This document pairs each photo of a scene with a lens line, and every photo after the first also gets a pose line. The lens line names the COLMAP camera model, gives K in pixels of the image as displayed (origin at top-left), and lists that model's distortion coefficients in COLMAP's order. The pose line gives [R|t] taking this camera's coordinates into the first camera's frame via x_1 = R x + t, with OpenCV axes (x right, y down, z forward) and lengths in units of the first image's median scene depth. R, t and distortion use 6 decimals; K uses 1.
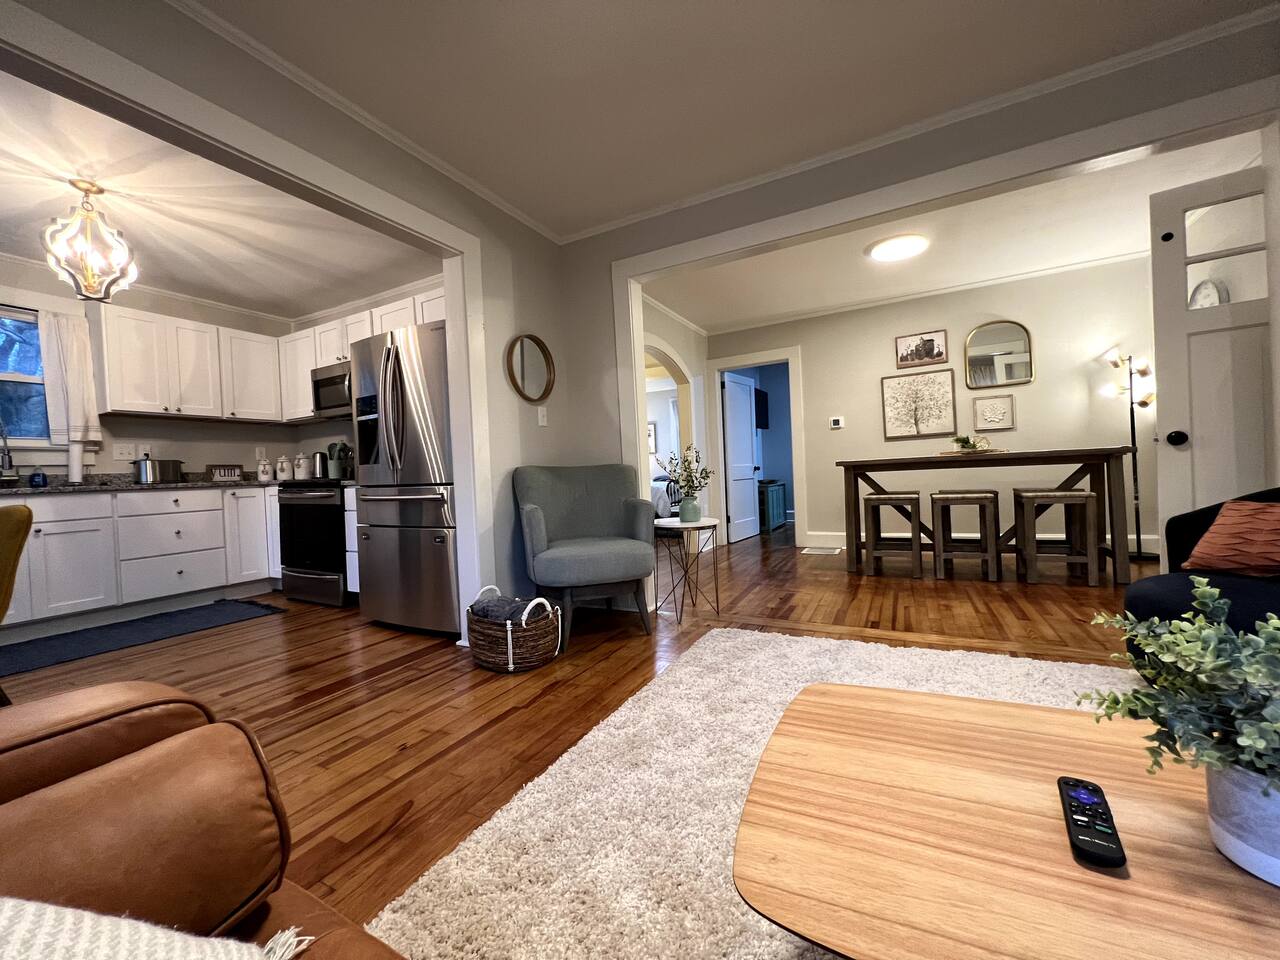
lens RADIAL K [[519.1, 0, 644.4], [0, 519.1, 475.8], [0, 0, 1]] dist [0.011347, -0.000059]
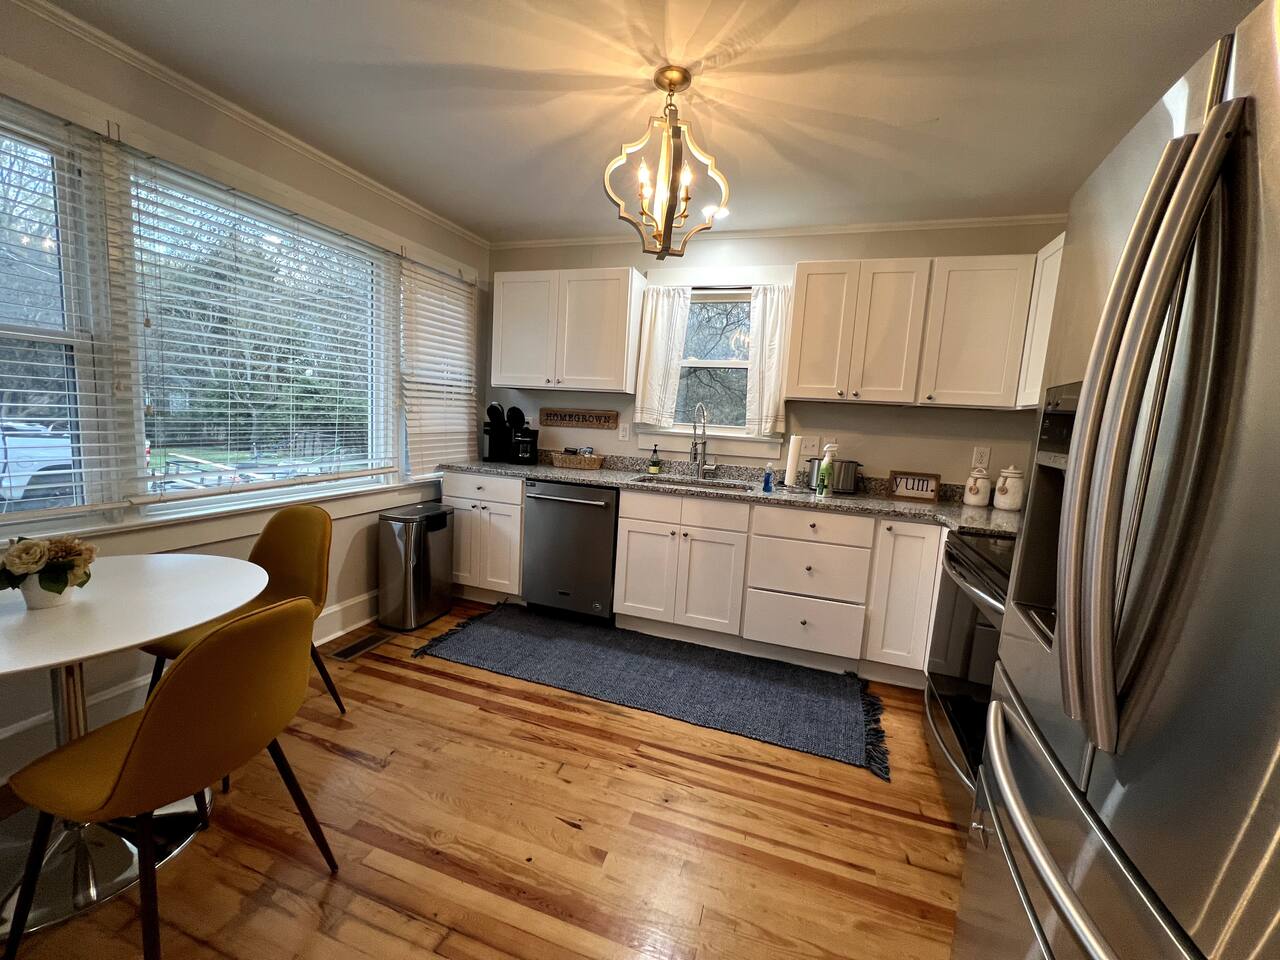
lens RADIAL K [[519.1, 0, 646.0], [0, 519.1, 473.4], [0, 0, 1]] dist [0.011347, -0.000059]
pose [[0.169314, 0.167498, -0.971225, -0.228749], [-0.074290, 0.984818, 0.156891, -0.107561], [0.982758, 0.045588, 0.179186, 0.584926]]
